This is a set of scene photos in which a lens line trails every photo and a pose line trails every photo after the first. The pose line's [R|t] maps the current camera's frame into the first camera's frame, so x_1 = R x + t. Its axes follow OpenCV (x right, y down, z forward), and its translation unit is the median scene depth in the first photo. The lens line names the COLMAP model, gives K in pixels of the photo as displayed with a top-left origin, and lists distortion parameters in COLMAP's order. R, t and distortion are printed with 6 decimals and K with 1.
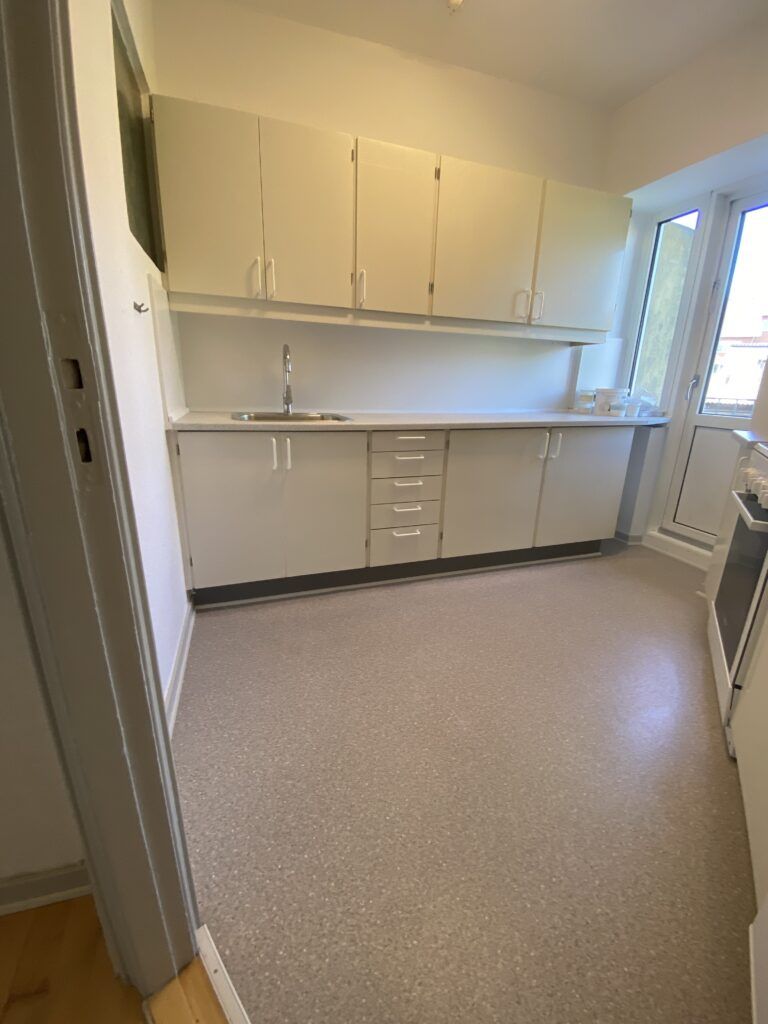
lens RADIAL K [[405.5, 0, 394.6], [0, 405.5, 514.6], [0, 0, 1]] dist [-0.000437, -0.014323]
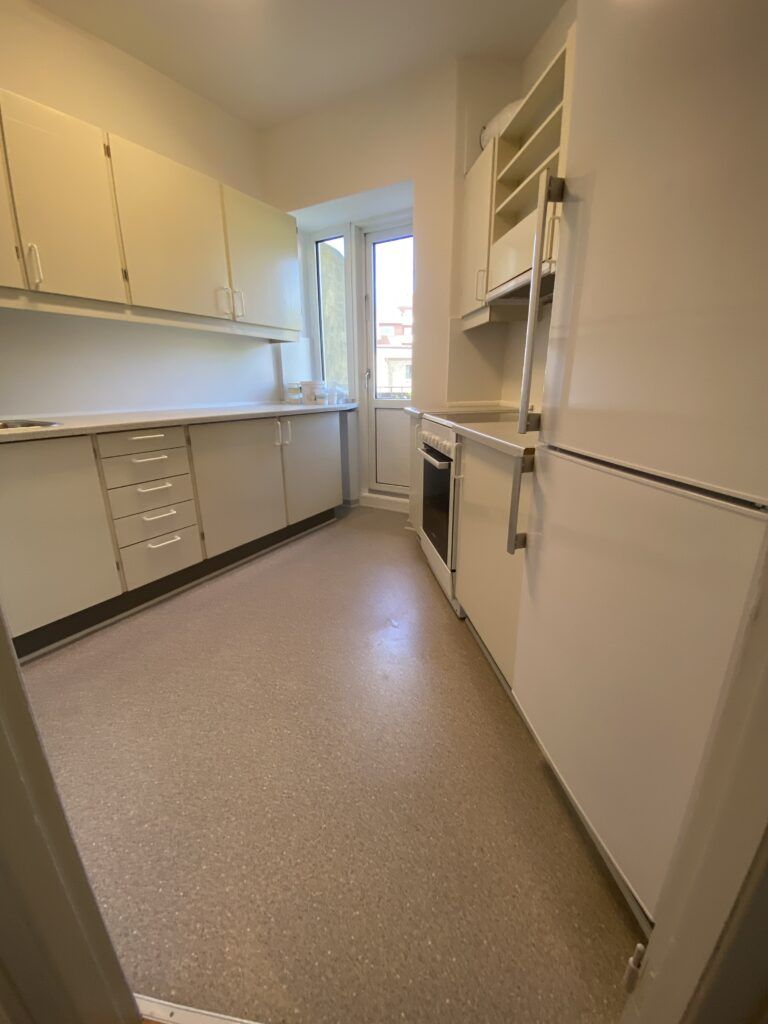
lens RADIAL K [[405.5, 0, 394.6], [0, 405.5, 514.6], [0, 0, 1]] dist [-0.000437, -0.014323]
pose [[0.751589, -0.224169, 0.620373, -0.127311], [0.220978, 0.971706, 0.083404, 0.023538], [-0.621517, 0.074403, 0.779860, -0.040470]]
